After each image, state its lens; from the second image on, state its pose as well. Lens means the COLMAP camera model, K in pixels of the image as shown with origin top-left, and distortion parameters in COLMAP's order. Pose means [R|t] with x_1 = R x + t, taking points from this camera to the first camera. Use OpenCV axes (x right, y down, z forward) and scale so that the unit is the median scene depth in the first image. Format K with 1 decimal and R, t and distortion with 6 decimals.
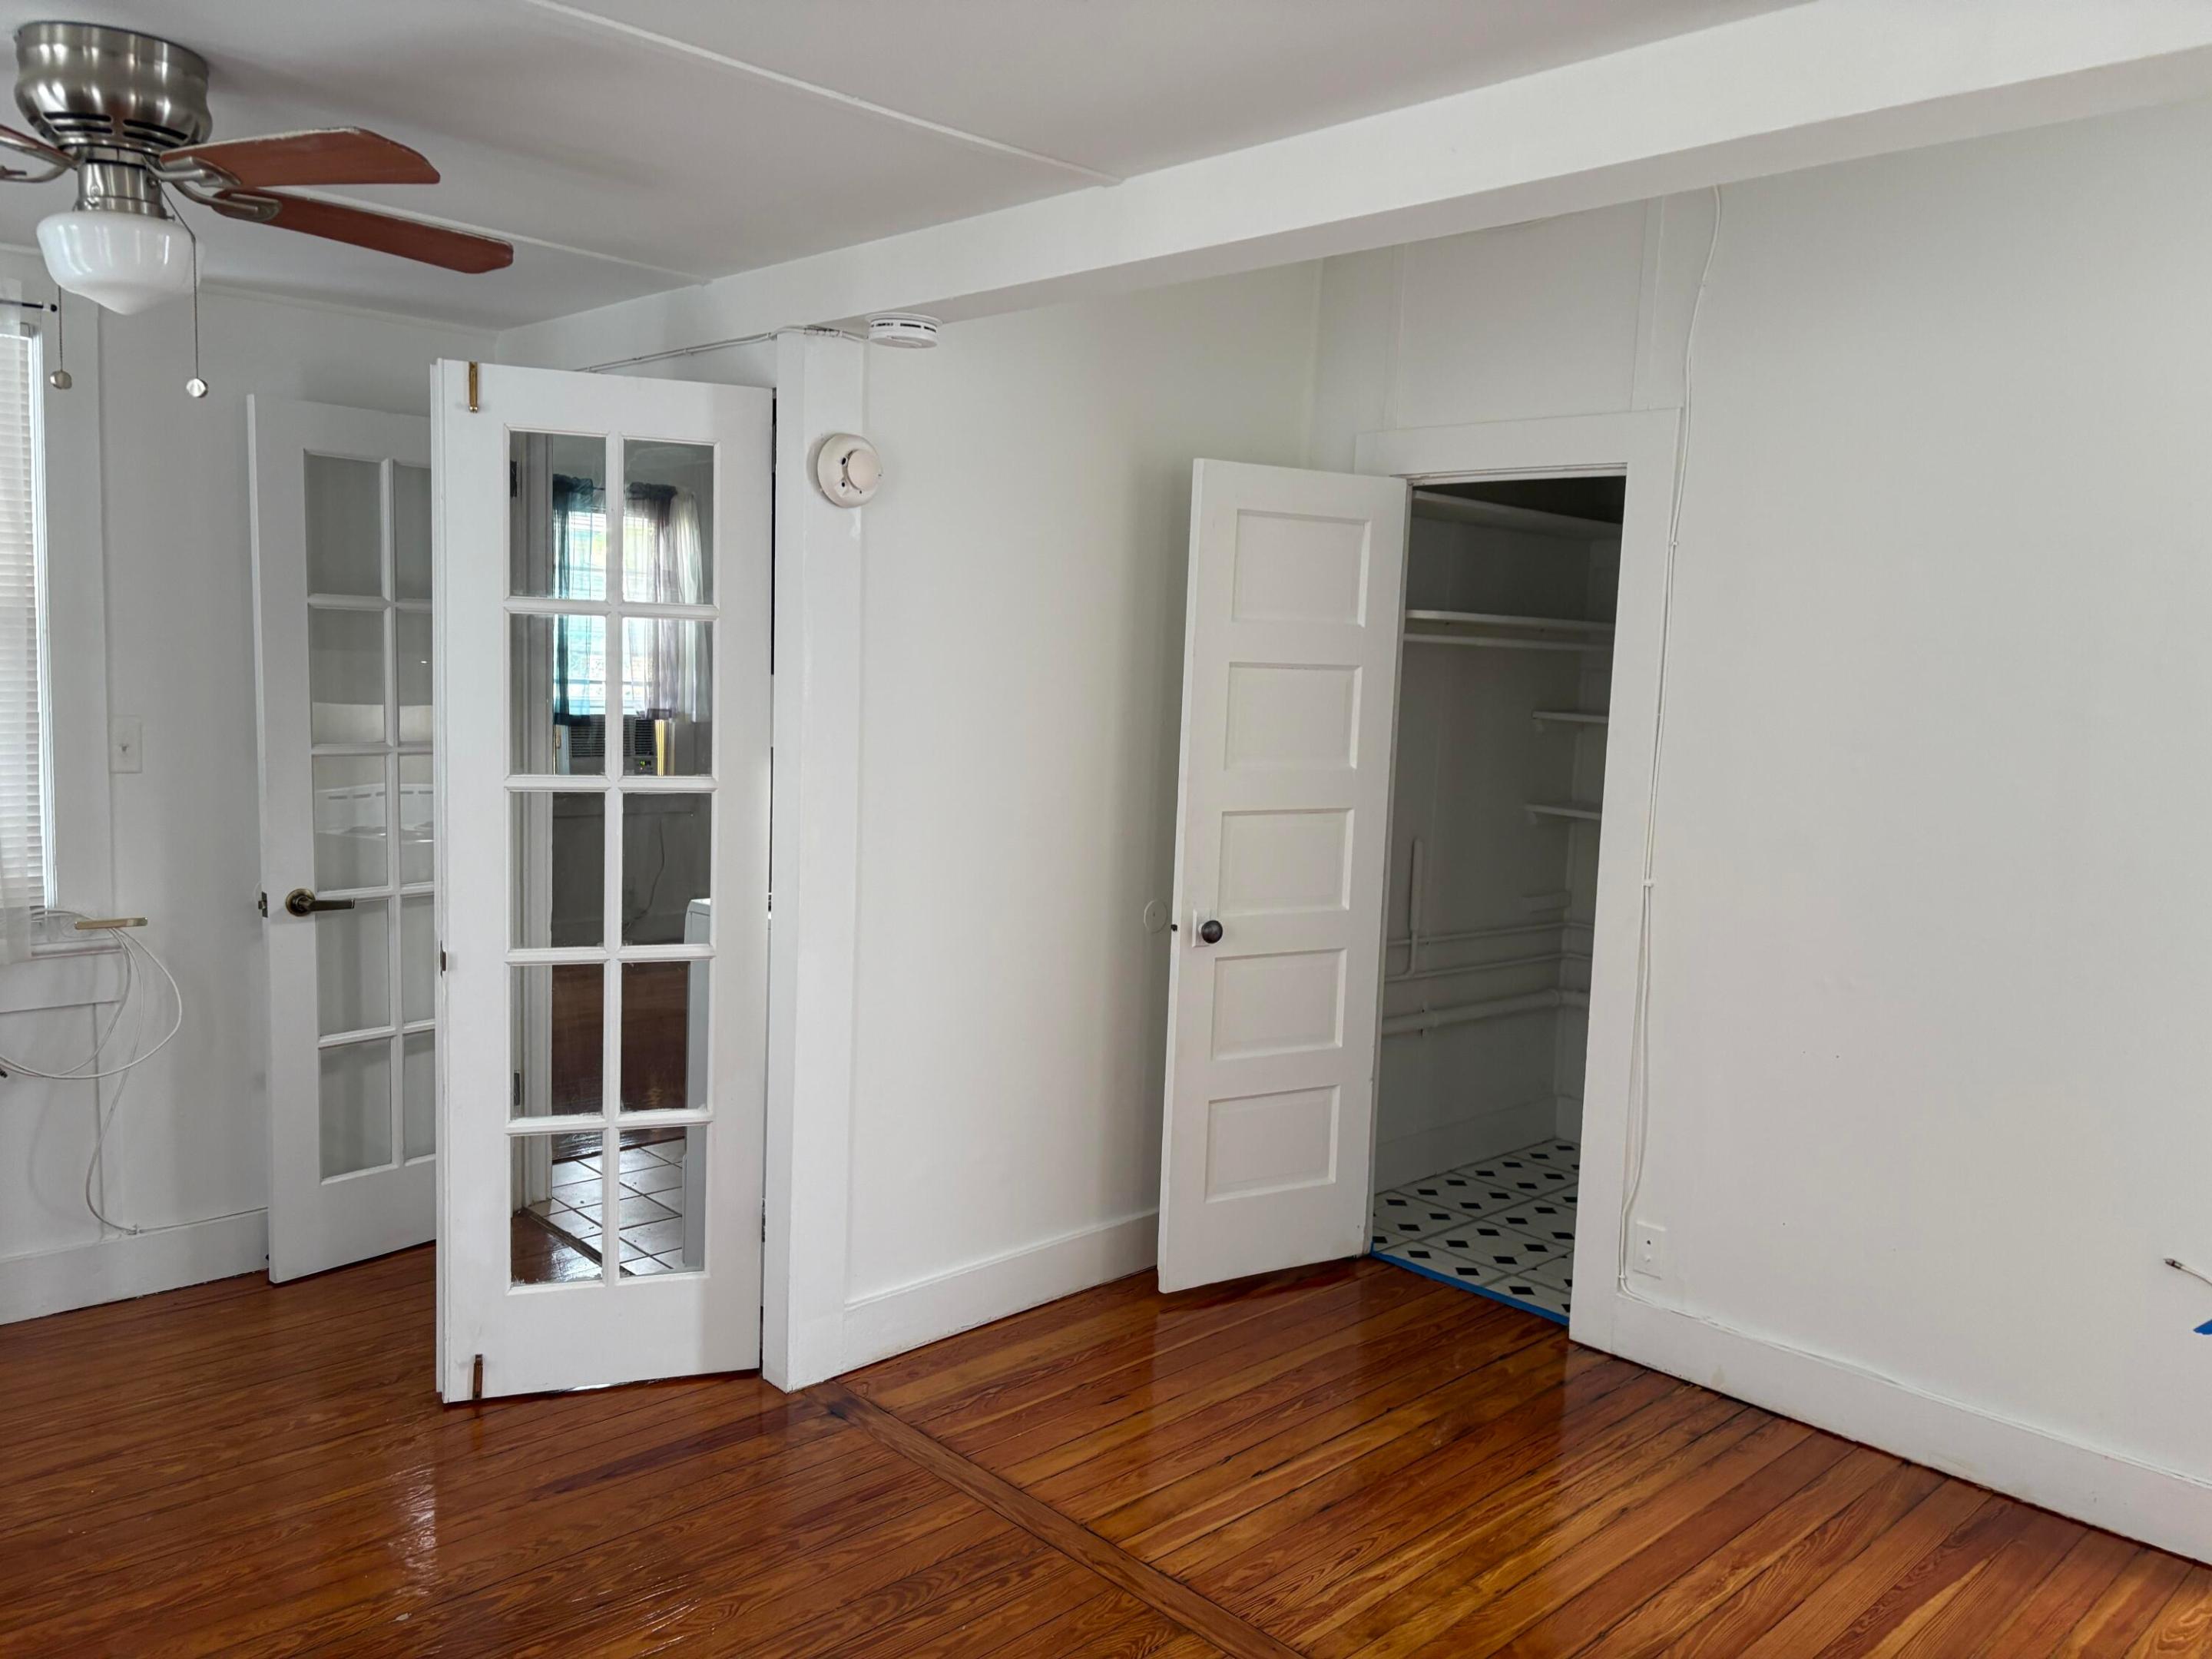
lens RADIAL K [[1668.8, 0, 1101.2], [0, 1668.8, 843.4], [0, 0, 1]] dist [0.077561, -0.084880]
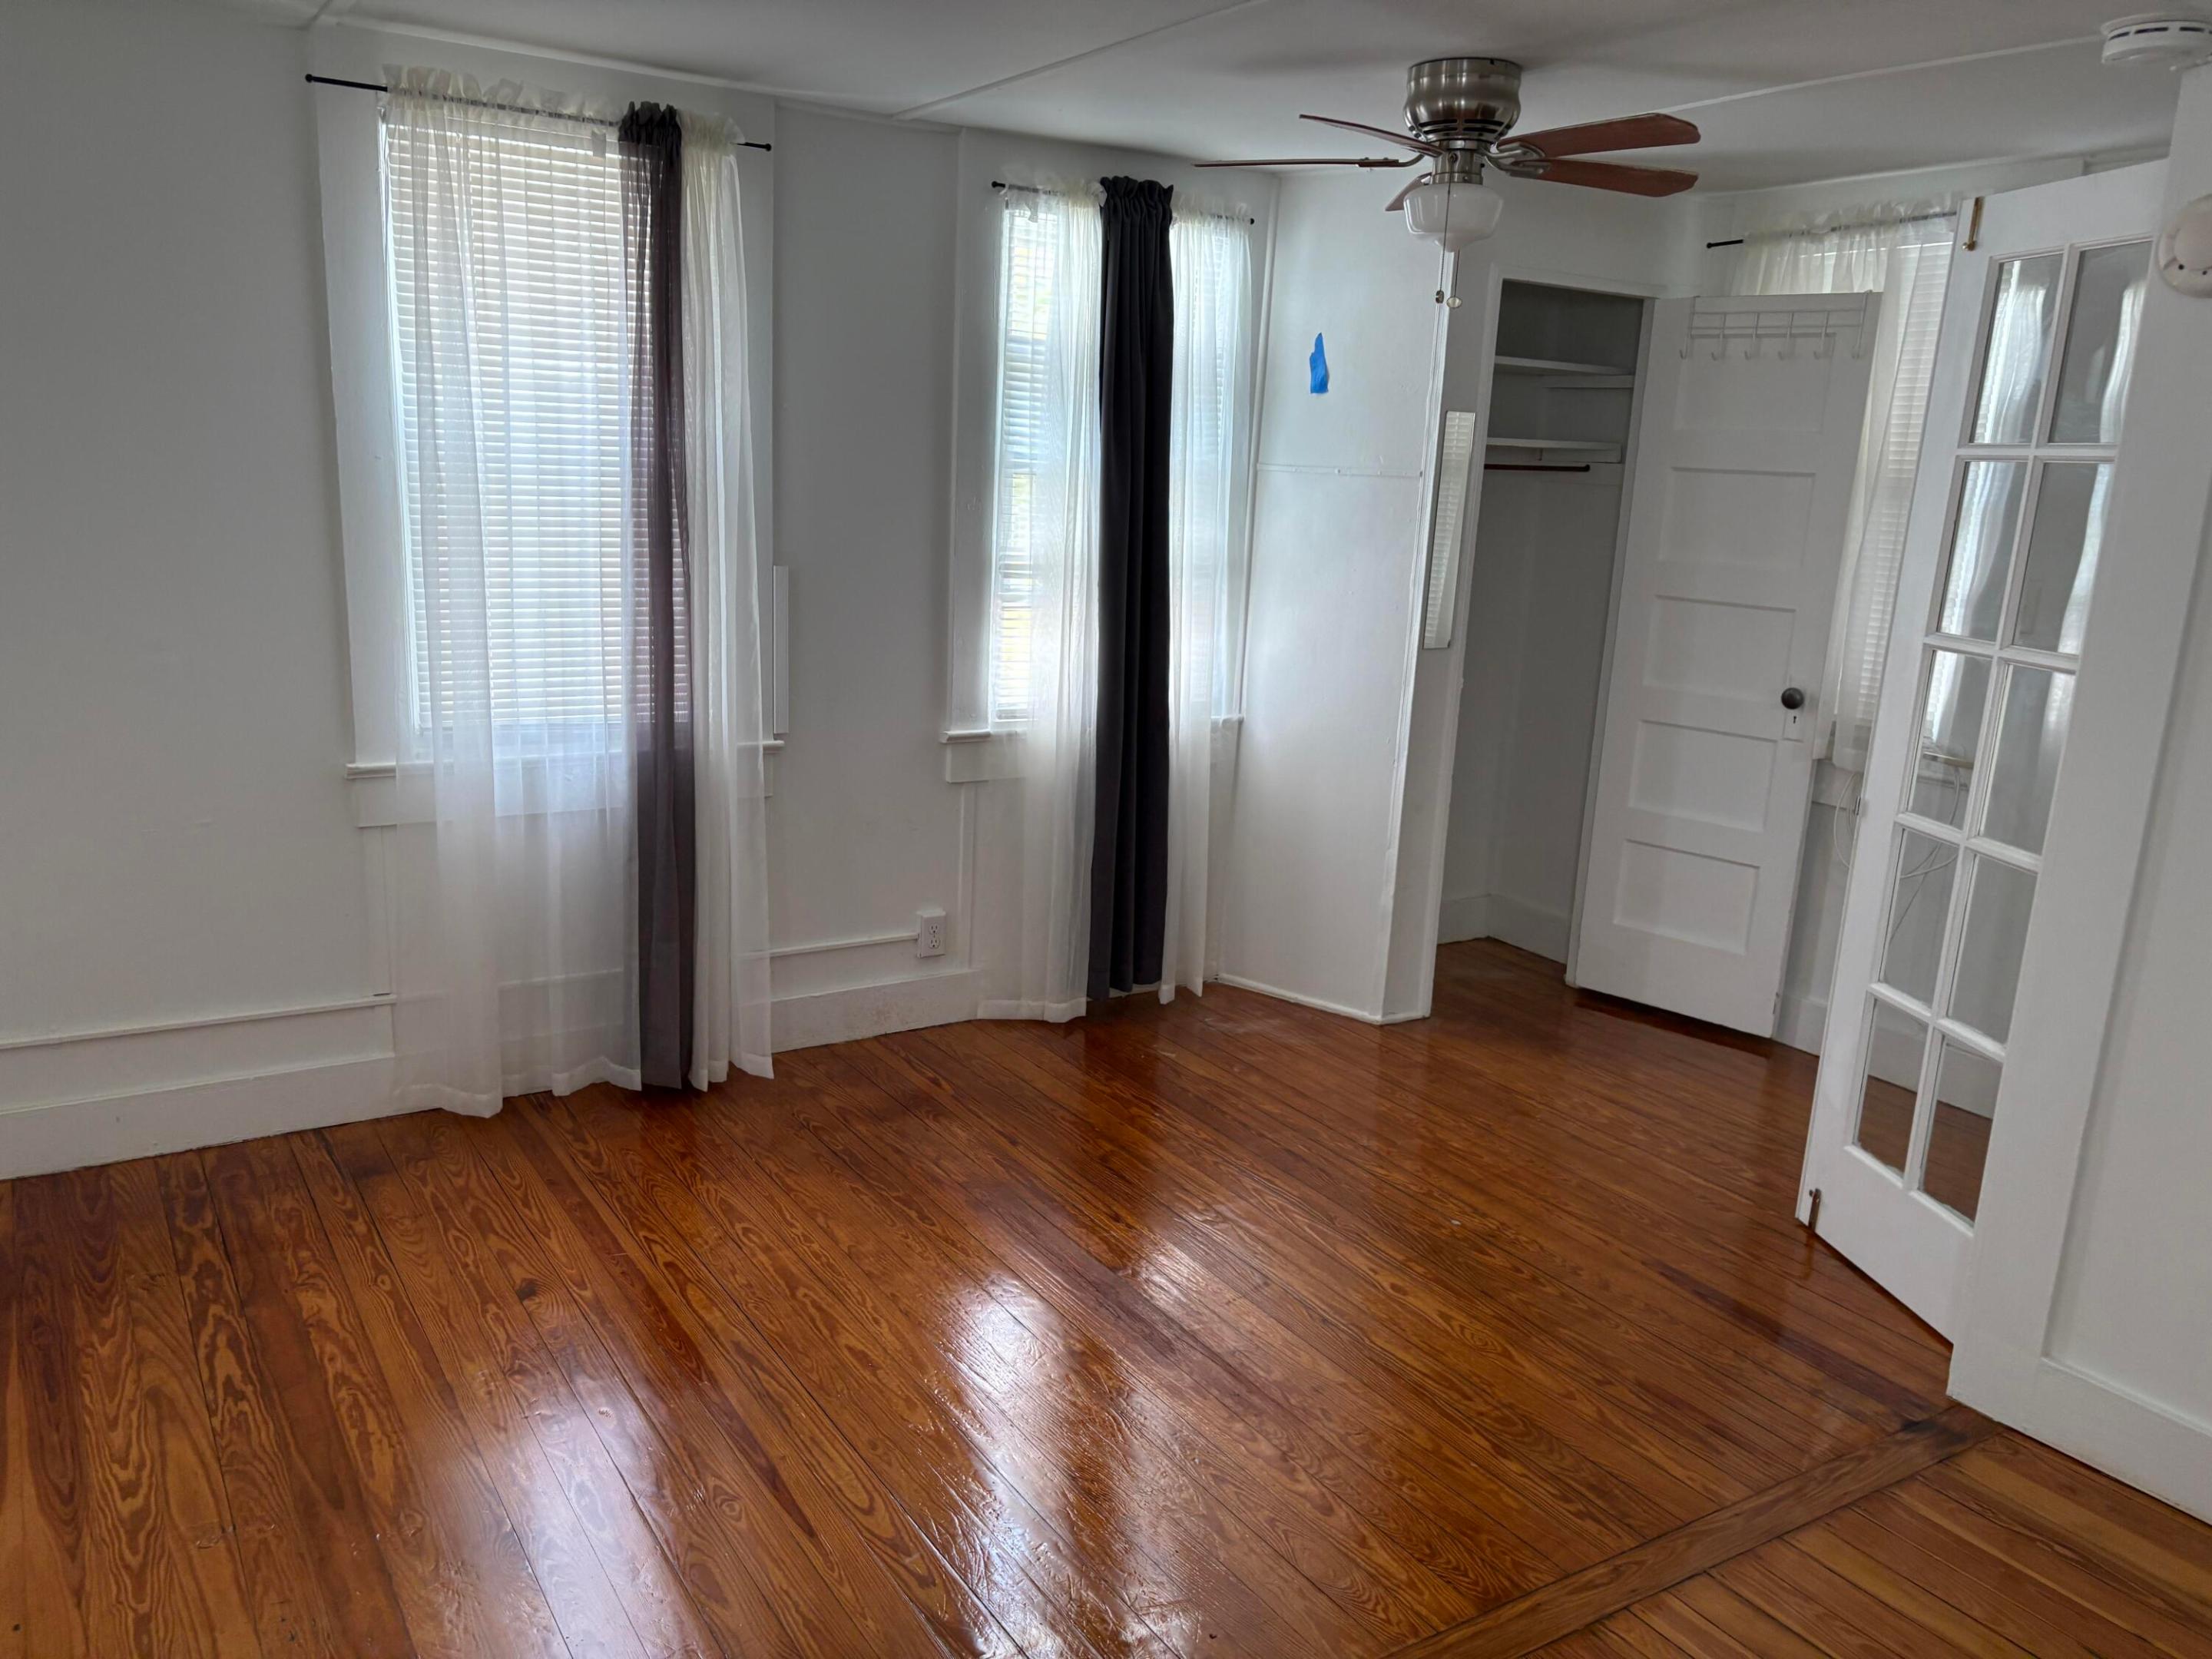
lens RADIAL K [[1668.8, 0, 1101.2], [0, 1668.8, 843.4], [0, 0, 1]] dist [0.077561, -0.084880]
pose [[-0.190764, 0.177135, -0.965522, 0.724775], [-0.160187, 0.964783, 0.208648, -0.051426], [0.968478, 0.194467, -0.155671, 0.739239]]
